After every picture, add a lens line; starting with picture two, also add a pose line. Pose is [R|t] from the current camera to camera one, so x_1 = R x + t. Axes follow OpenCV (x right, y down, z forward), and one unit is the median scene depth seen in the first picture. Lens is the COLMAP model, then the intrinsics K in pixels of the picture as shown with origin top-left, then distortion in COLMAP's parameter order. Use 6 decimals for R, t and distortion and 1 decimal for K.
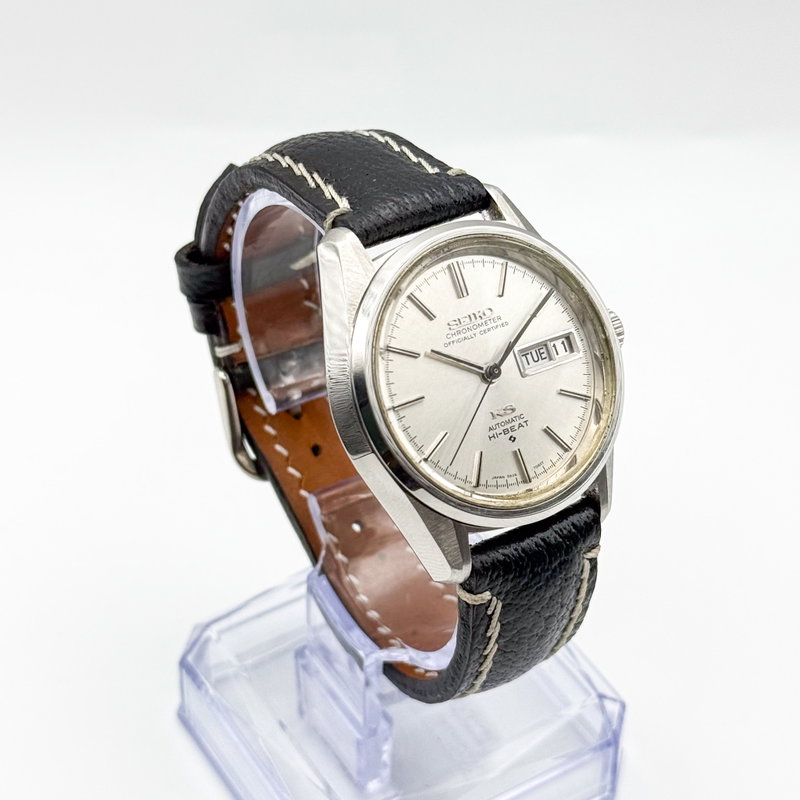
lens RADIAL K [[2066.2, 0, 400.0], [0, 2066.2, 400.0], [0, 0, 1]] dist [0.016530, 0.406050]
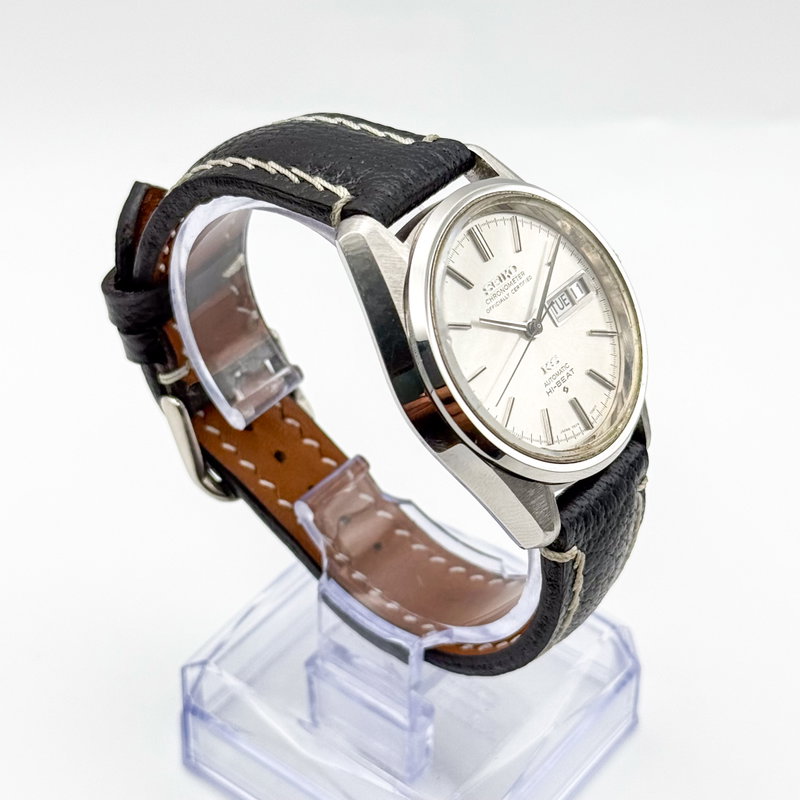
lens RADIAL K [[2066.2, 0, 400.0], [0, 2066.2, 400.0], [0, 0, 1]] dist [0.016530, 0.406050]
pose [[0.937750, -0.226185, 0.263563, -0.274325], [0.222346, 0.973942, 0.044718, -0.037250], [-0.266810, 0.016668, 0.963605, 0.066895]]
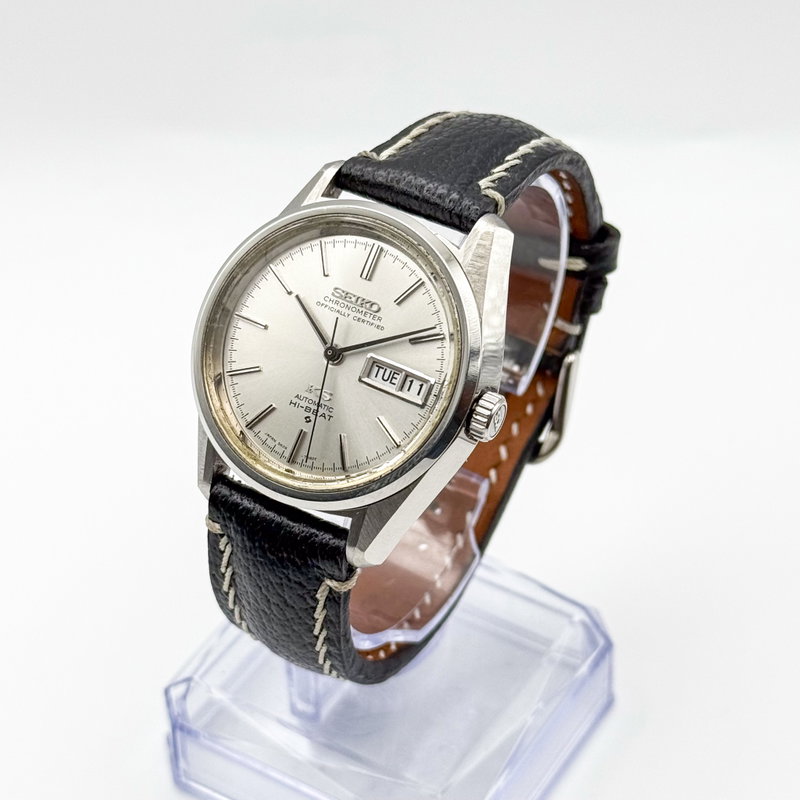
lens RADIAL K [[2066.2, 0, 400.0], [0, 2066.2, 400.0], [0, 0, 1]] dist [0.016530, 0.406050]
pose [[0.436547, 0.547322, -0.714049, 0.755563], [-0.562703, 0.785375, 0.257975, -0.261836], [0.701991, 0.289179, 0.650833, 0.373974]]
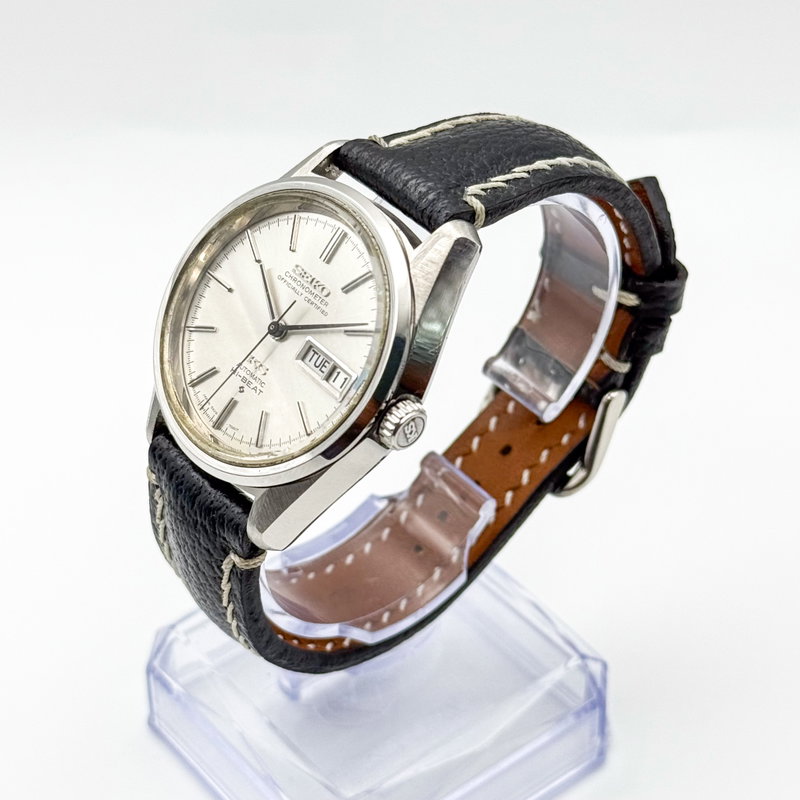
lens RADIAL K [[2066.2, 0, 400.0], [0, 2066.2, 400.0], [0, 0, 1]] dist [0.016530, 0.406050]
pose [[0.104503, 0.609589, -0.785799, 0.811931], [-0.627411, 0.653462, 0.423488, -0.427680], [0.771644, 0.448763, 0.450752, 0.603460]]
